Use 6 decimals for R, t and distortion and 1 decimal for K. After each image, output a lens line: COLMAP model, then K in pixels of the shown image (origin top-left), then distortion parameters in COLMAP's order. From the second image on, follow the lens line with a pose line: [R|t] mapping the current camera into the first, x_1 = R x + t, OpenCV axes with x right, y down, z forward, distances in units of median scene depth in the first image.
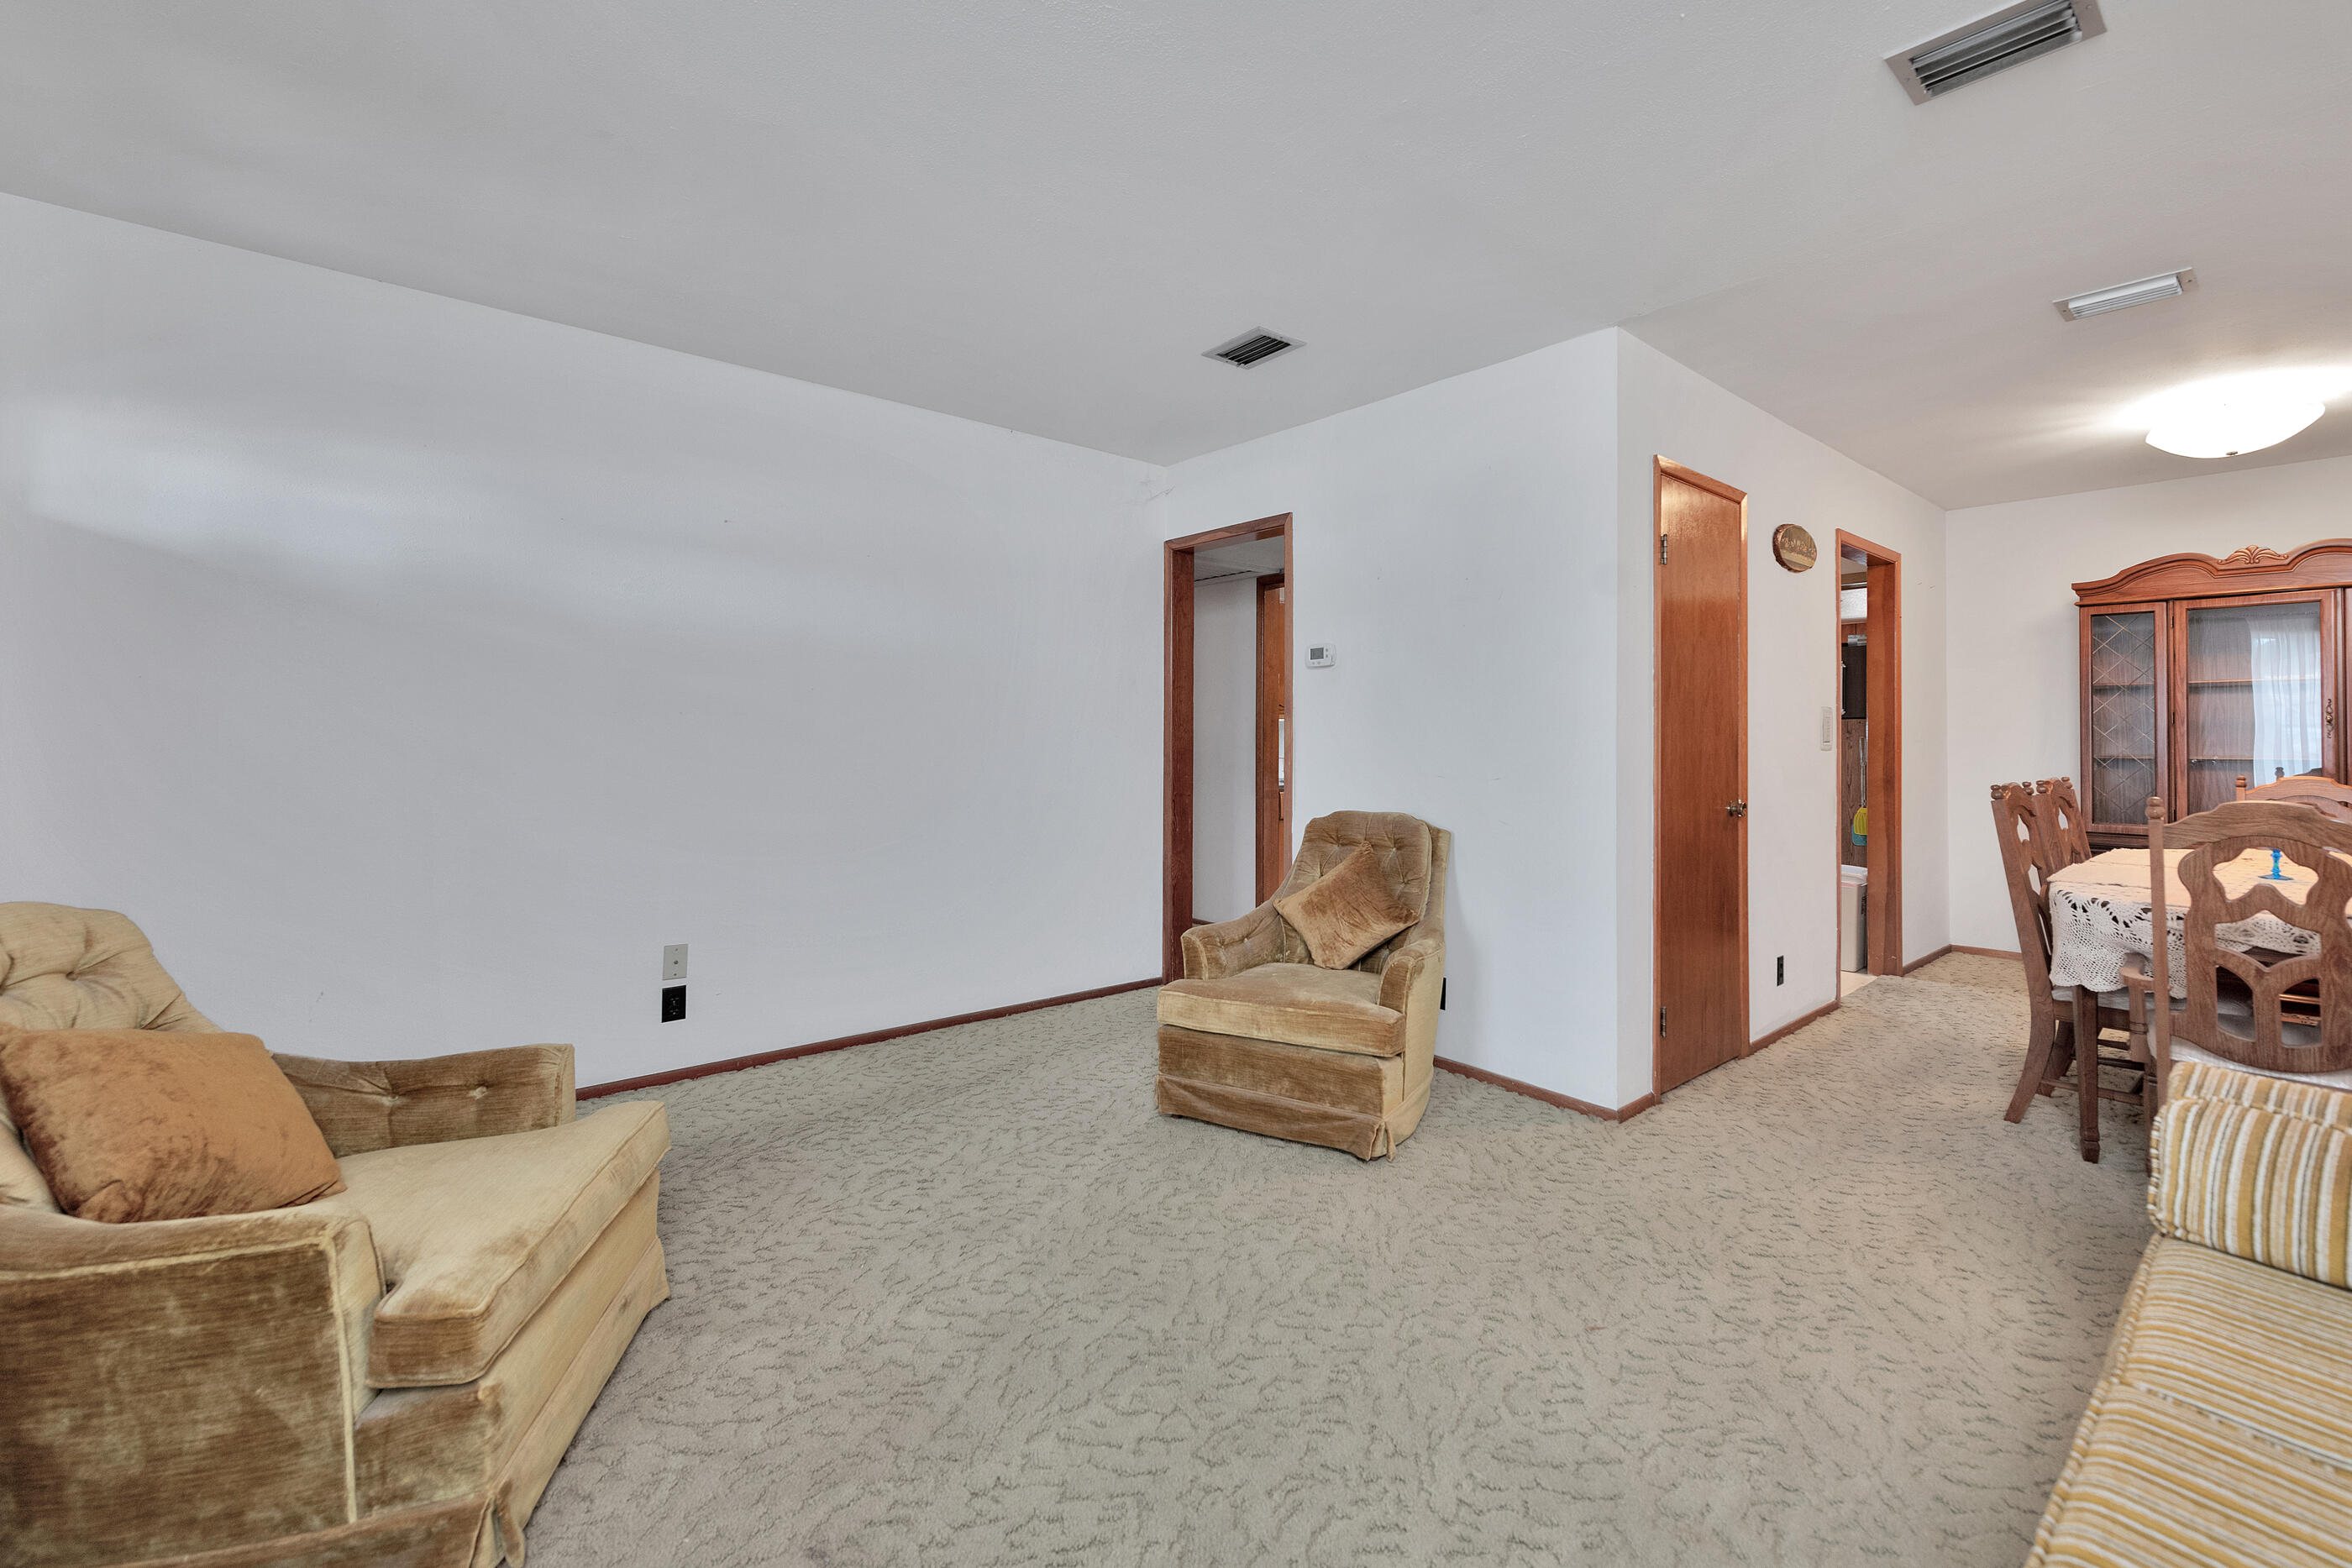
lens RADIAL K [[1022.1, 0, 1332.9], [0, 1022.1, 726.6], [0, 0, 1]] dist [0.001686, 0.000270]
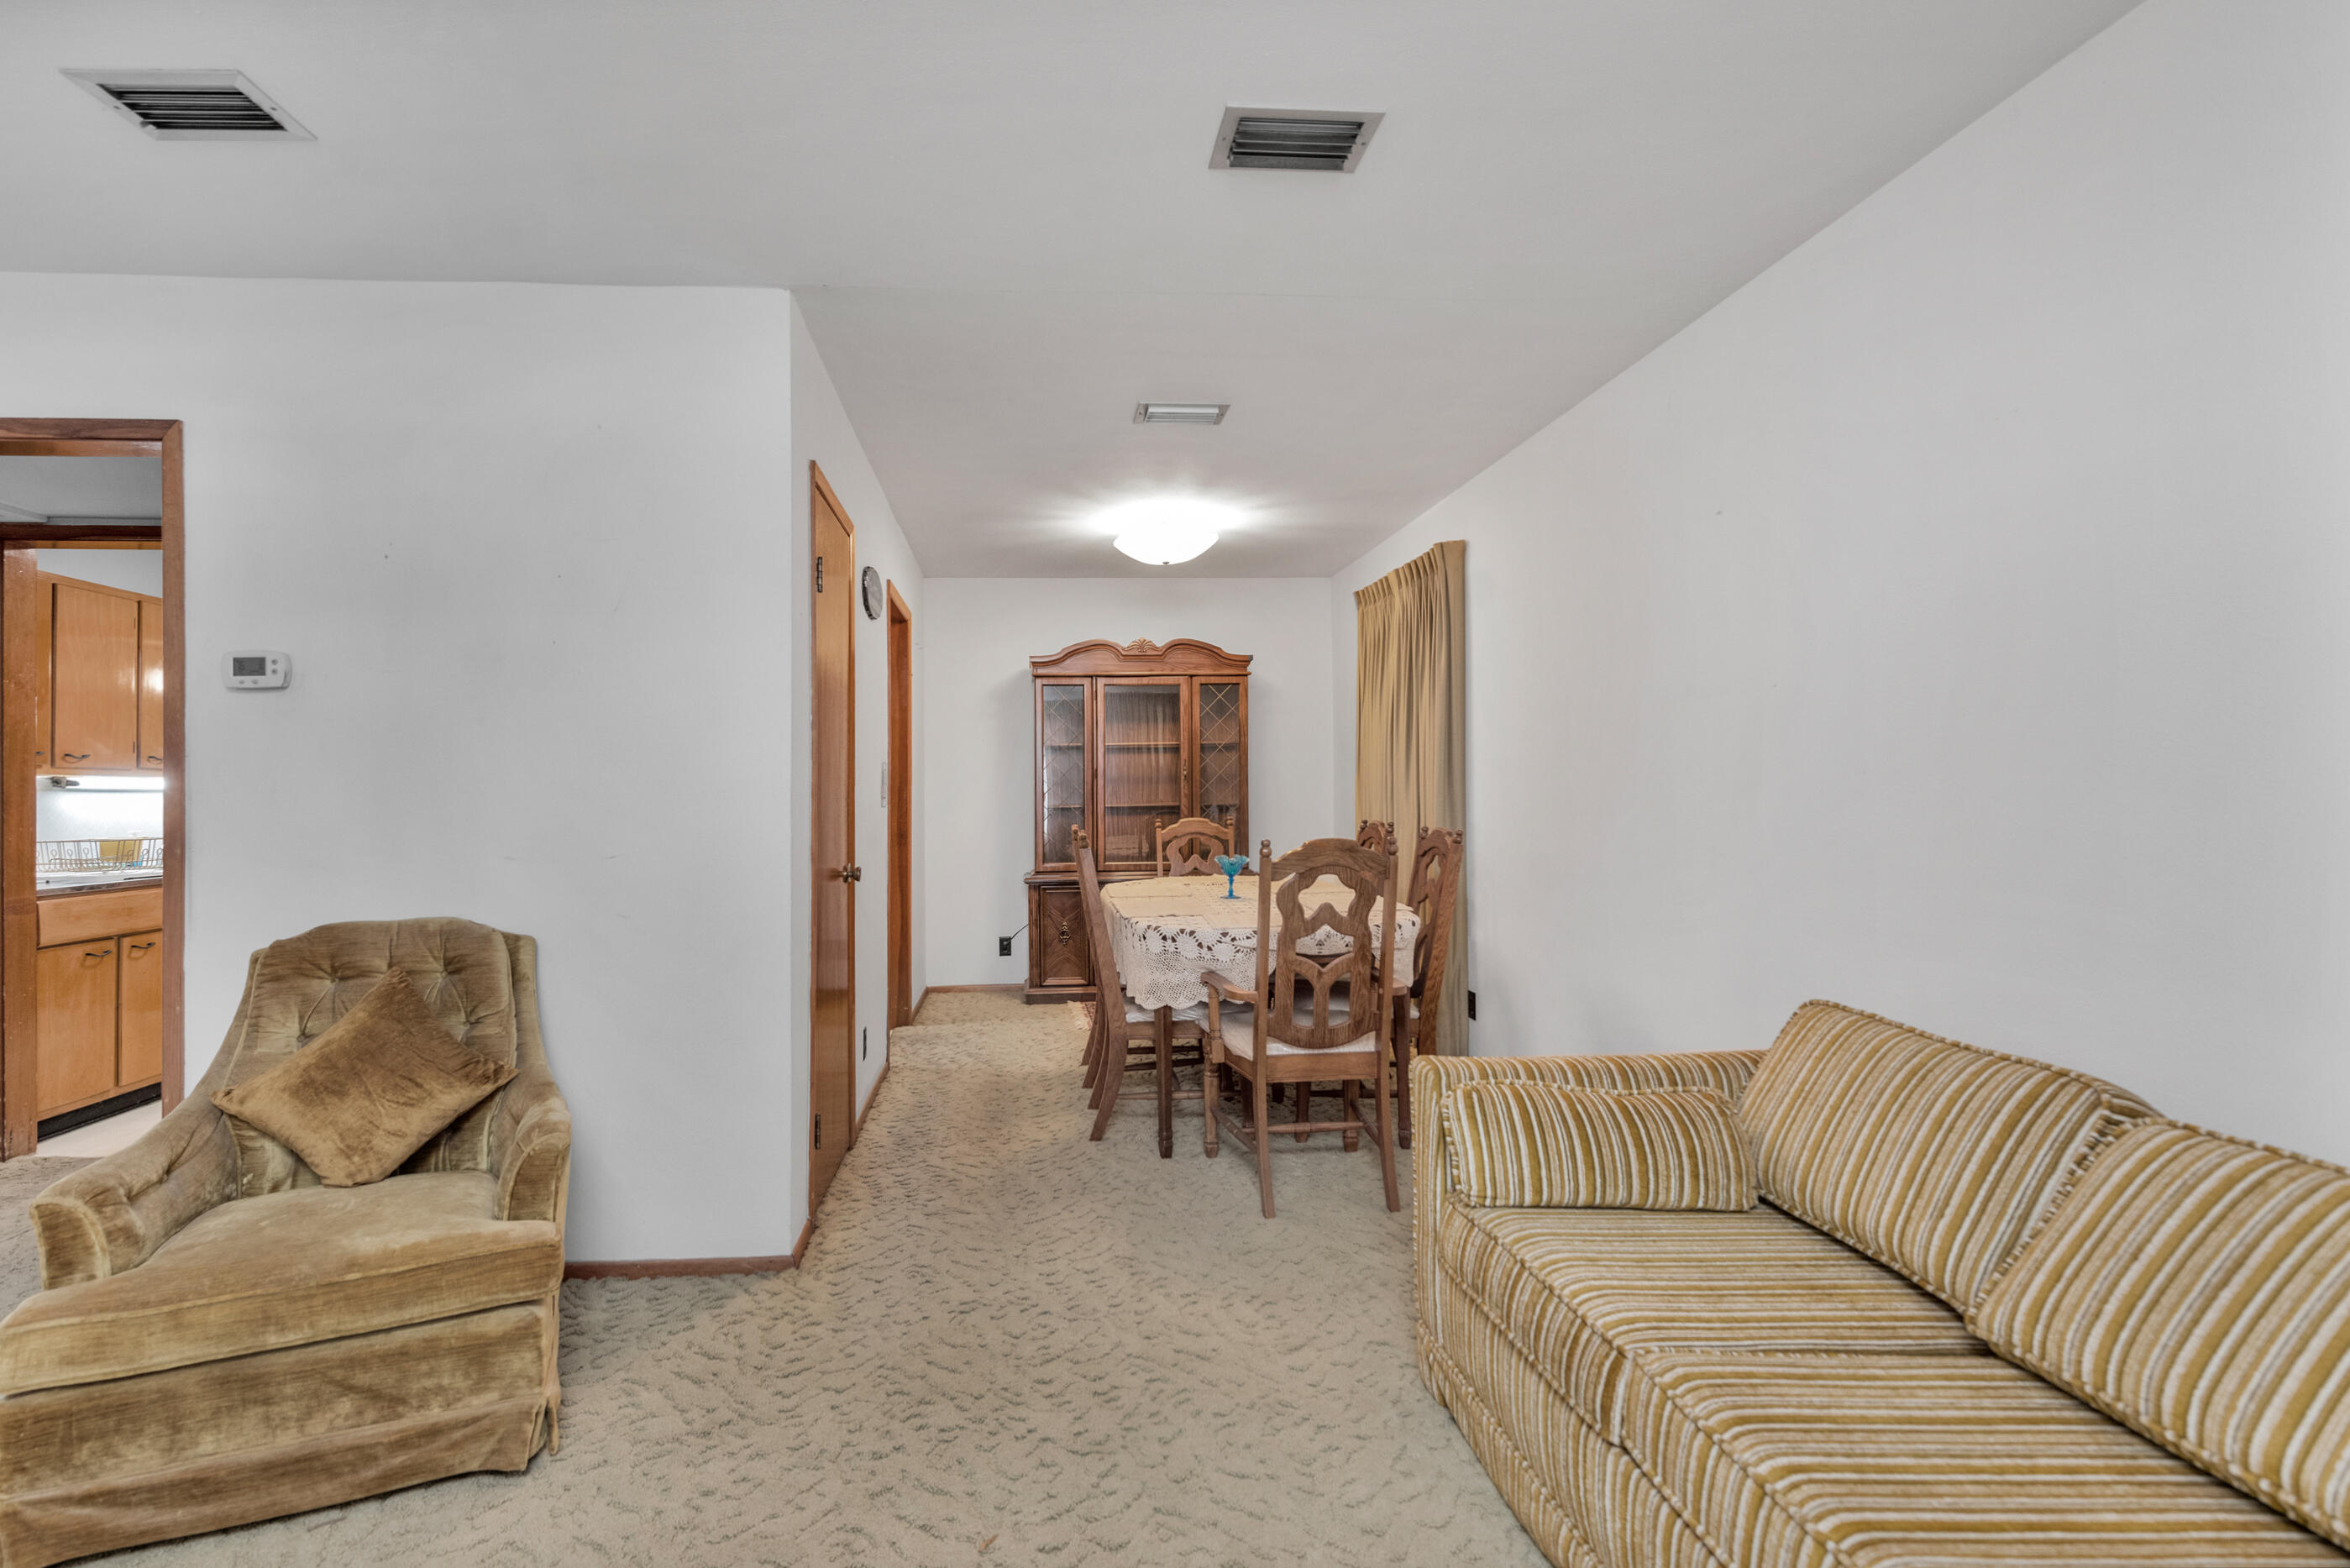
lens RADIAL K [[1059.8, 0, 1104.6], [0, 1059.8, 785.9], [0, 0, 1]] dist [0.000360, -0.003751]
pose [[0.652204, -0.009246, 0.757987, -0.208334], [0.008040, 0.999954, 0.005279, -0.000744], [-0.758000, 0.002651, 0.652249, 0.274598]]
